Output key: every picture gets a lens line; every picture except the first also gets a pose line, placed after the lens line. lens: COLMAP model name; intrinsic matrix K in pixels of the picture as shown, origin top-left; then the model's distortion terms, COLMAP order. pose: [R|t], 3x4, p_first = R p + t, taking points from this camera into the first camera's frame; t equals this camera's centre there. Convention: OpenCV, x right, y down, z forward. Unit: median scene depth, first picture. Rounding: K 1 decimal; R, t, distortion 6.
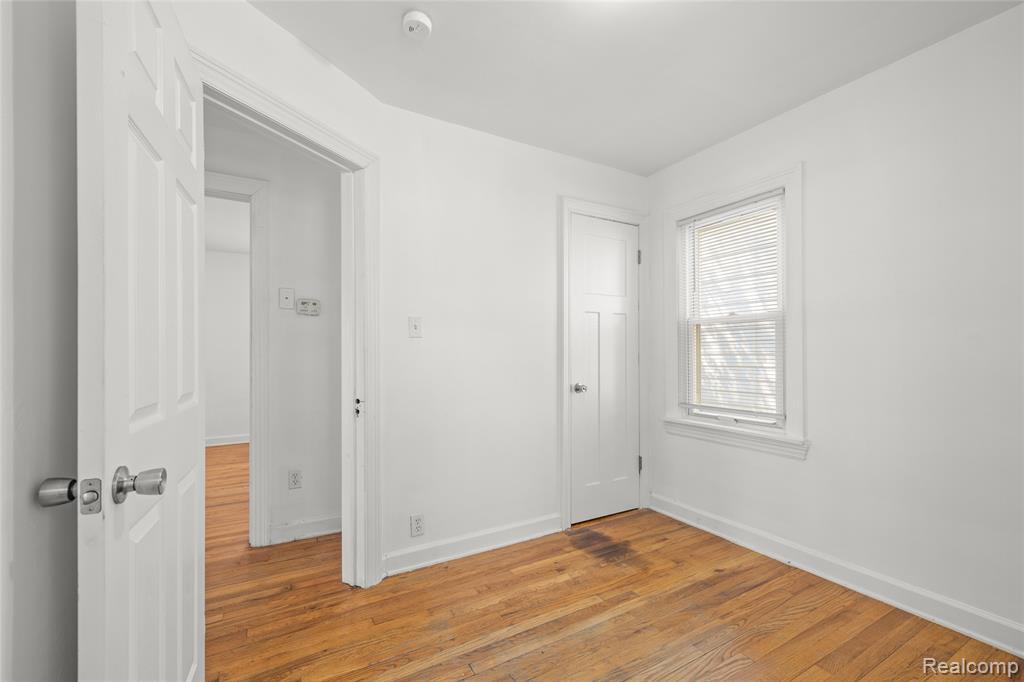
lens RADIAL K [[434.8, 0, 512.7], [0, 434.8, 346.9], [0, 0, 1]] dist [0.002468, 0.000986]
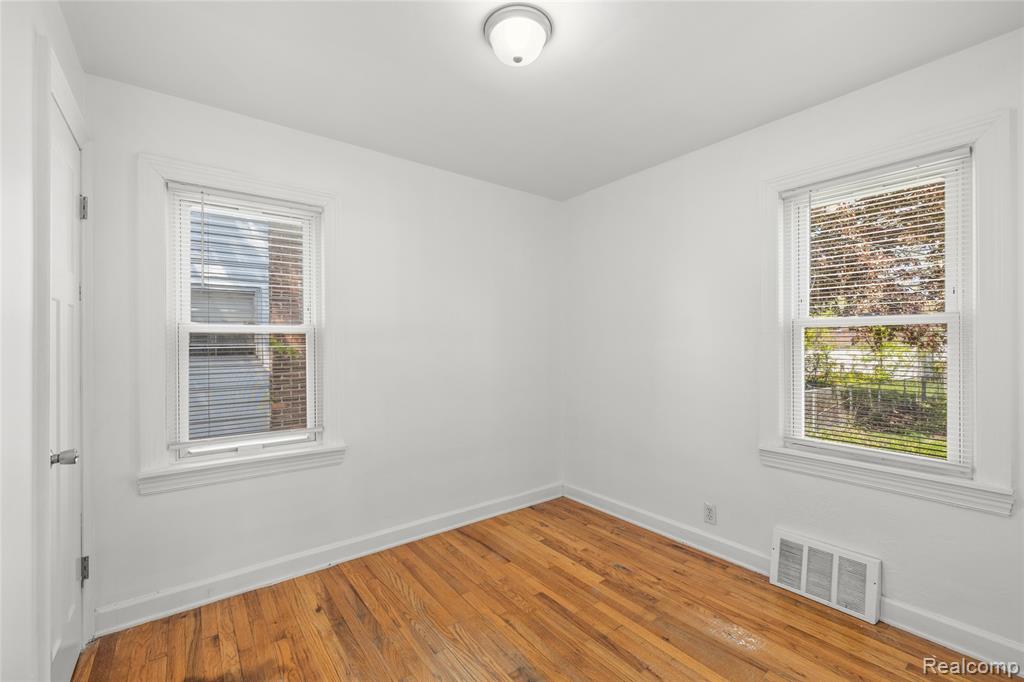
lens RADIAL K [[434.8, 0, 512.7], [0, 434.8, 340.9], [0, 0, 1]] dist [0.002468, 0.000986]
pose [[-0.120115, 0.006886, 0.992736, -0.471837], [-0.001268, 0.999974, -0.007089, -0.041668], [-0.992759, -0.002111, -0.120103, 0.686997]]
